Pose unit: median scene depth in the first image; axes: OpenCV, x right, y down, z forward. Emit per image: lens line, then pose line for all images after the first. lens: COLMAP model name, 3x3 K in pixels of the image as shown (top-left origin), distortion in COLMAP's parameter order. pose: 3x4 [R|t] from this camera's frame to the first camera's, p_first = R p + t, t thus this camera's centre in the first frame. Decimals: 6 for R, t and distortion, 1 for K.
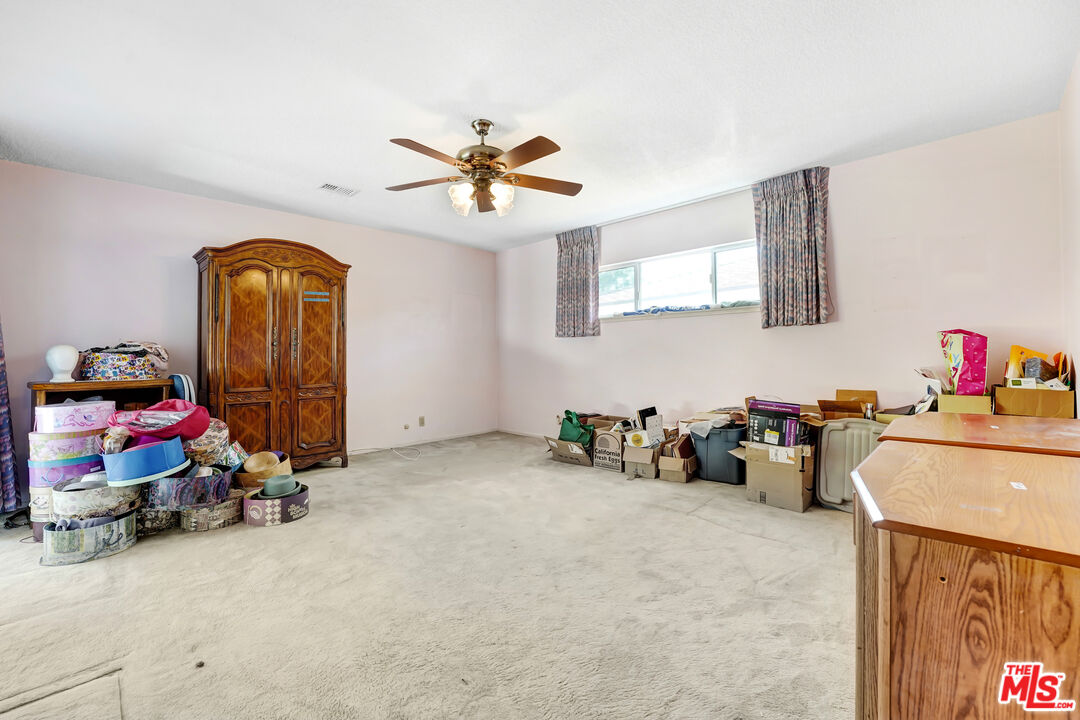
lens RADIAL K [[458.7, 0, 545.0], [0, 458.7, 351.1], [0, 0, 1]] dist [-0.003126, -0.000202]
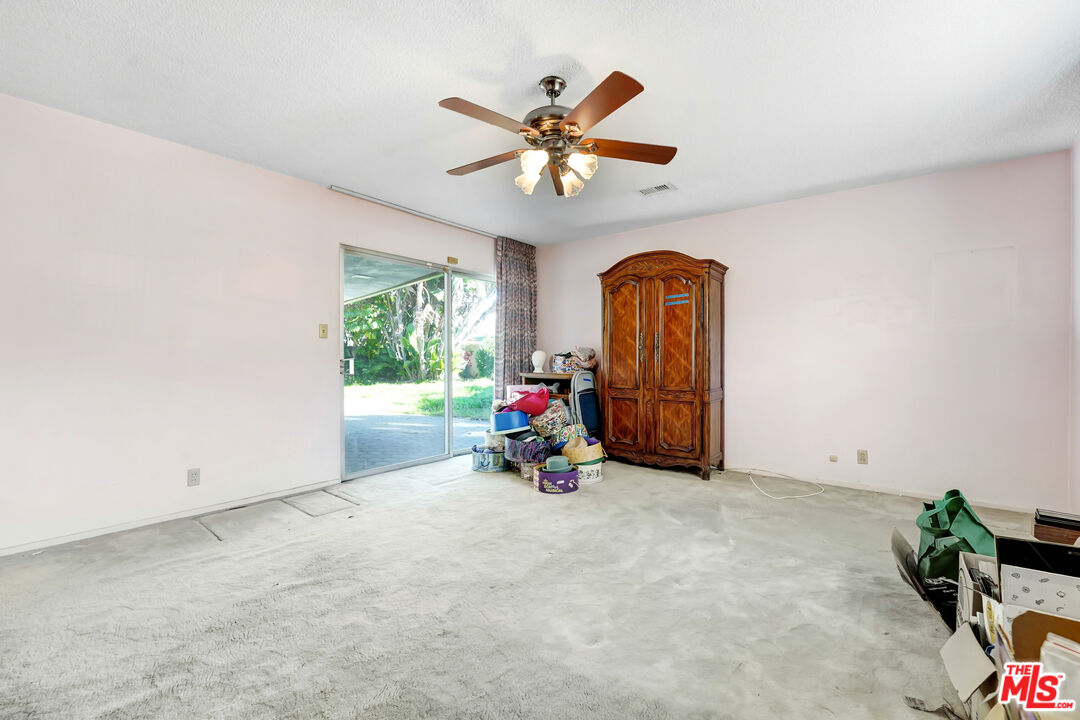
lens RADIAL K [[458.7, 0, 545.0], [0, 458.7, 351.1], [0, 0, 1]] dist [-0.003126, -0.000202]
pose [[0.109661, -0.009727, -0.993921, 0.502099], [0.000568, 0.999953, -0.009723, 0.003853], [0.993969, 0.000501, 0.109661, 0.652297]]
